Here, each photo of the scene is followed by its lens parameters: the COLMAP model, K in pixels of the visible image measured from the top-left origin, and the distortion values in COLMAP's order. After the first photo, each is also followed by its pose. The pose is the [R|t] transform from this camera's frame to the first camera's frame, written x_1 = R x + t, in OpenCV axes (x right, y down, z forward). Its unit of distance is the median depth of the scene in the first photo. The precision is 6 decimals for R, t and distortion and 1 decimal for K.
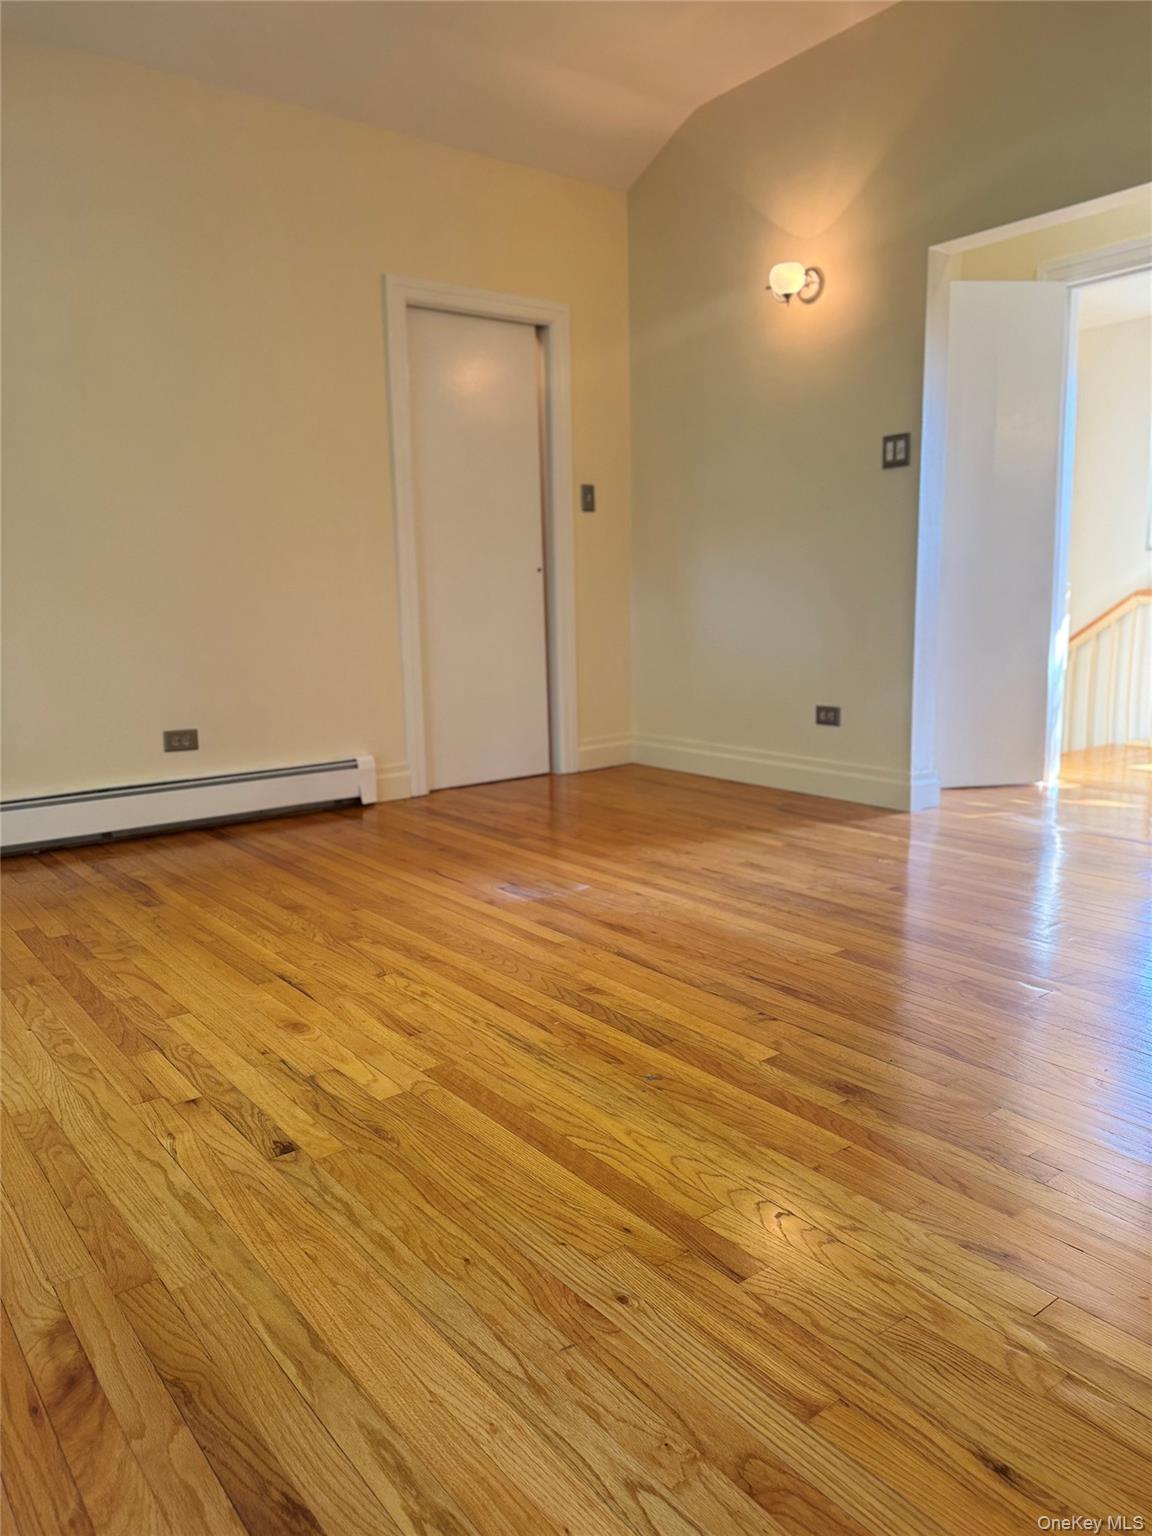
lens RADIAL K [[1093.8, 0, 575.8], [0, 1093.8, 745.9], [0, 0, 1]] dist [0.073406, -0.087054]
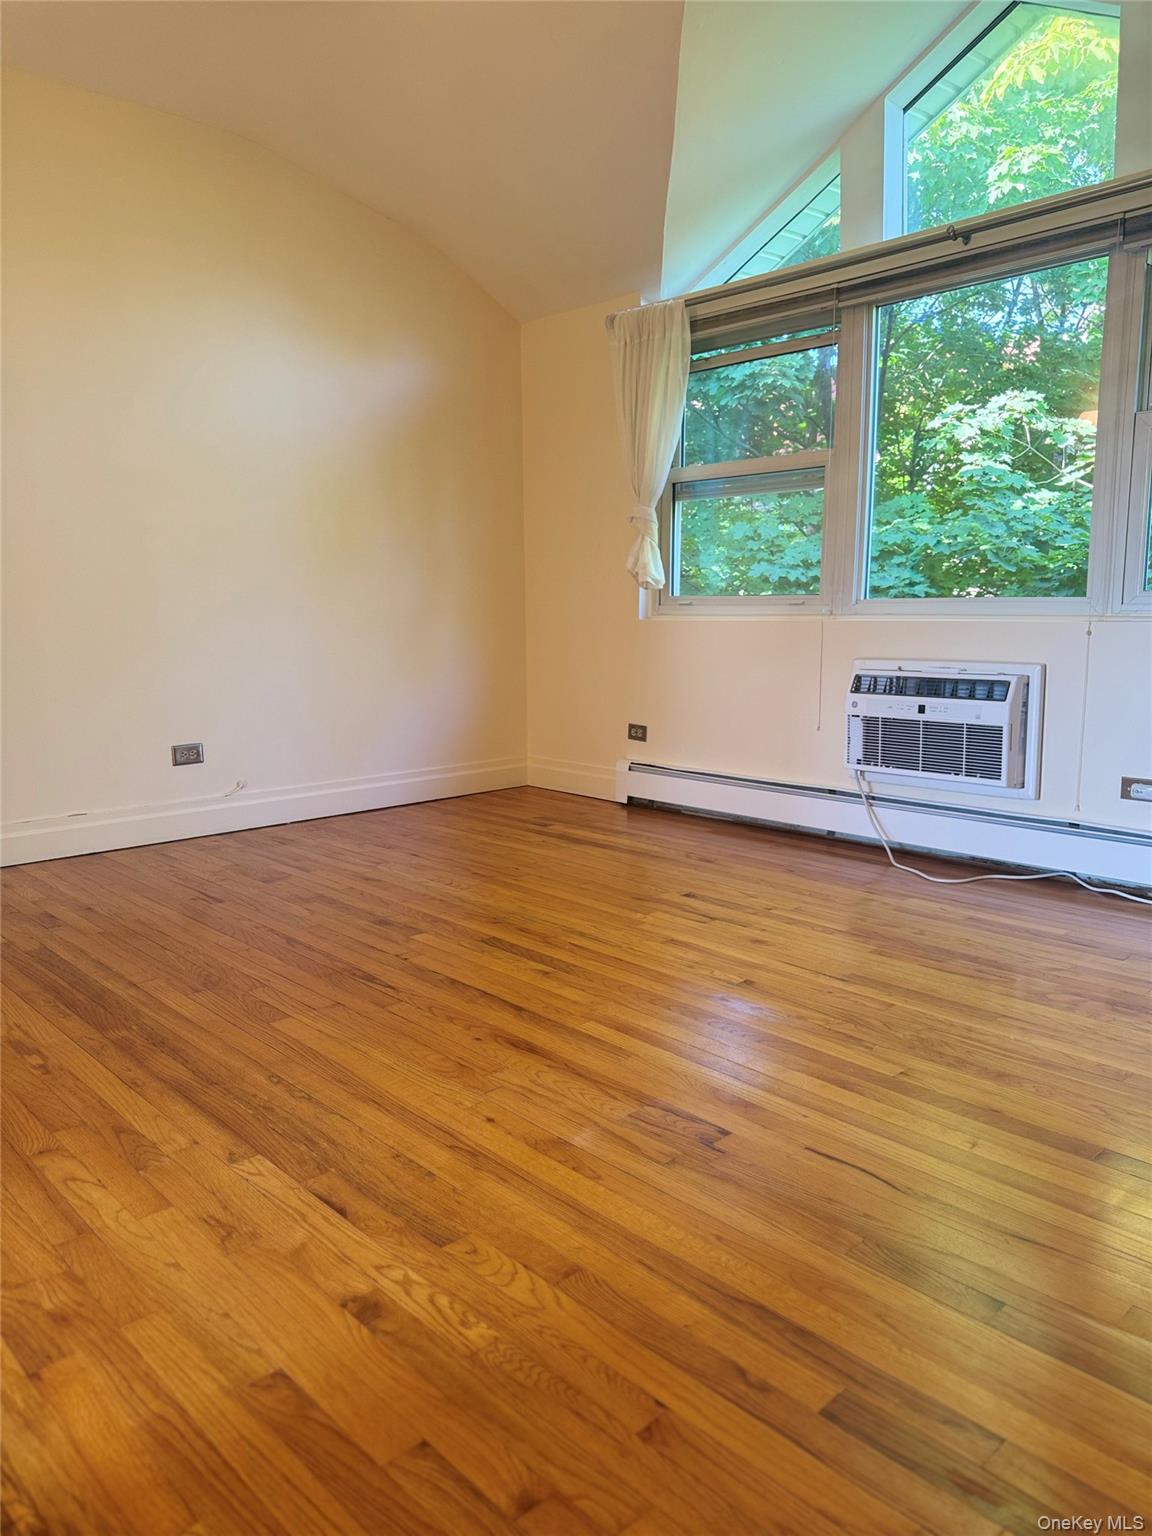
lens RADIAL K [[1093.8, 0, 575.8], [0, 1093.8, 745.9], [0, 0, 1]] dist [0.073406, -0.087054]
pose [[-0.995274, 0.037553, -0.089553, 0.076493], [0.012054, 0.962843, 0.269793, -0.315373], [0.096357, 0.267439, -0.958745, 2.095692]]
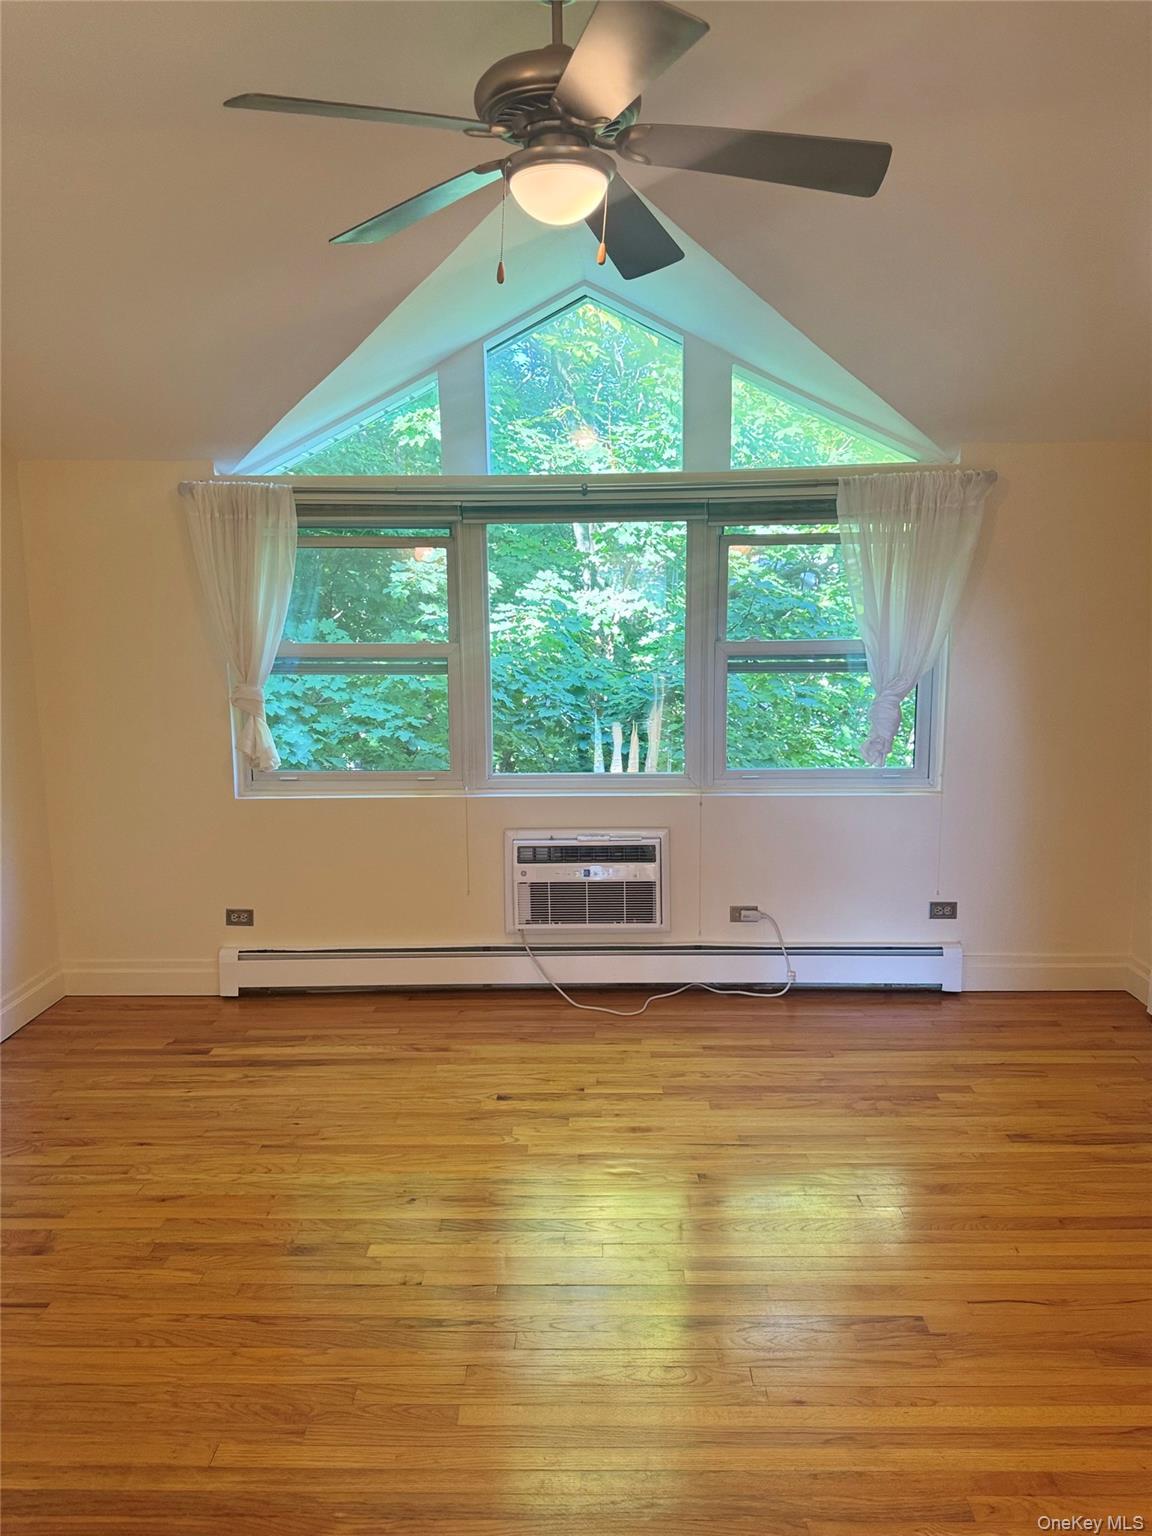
lens RADIAL K [[1093.8, 0, 575.8], [0, 1093.8, 745.9], [0, 0, 1]] dist [0.073406, -0.087054]
pose [[-0.625111, 0.128238, -0.769929, 0.874823], [-0.086878, 0.968850, 0.231908, -0.580481], [0.775686, 0.211858, -0.594498, 1.663133]]
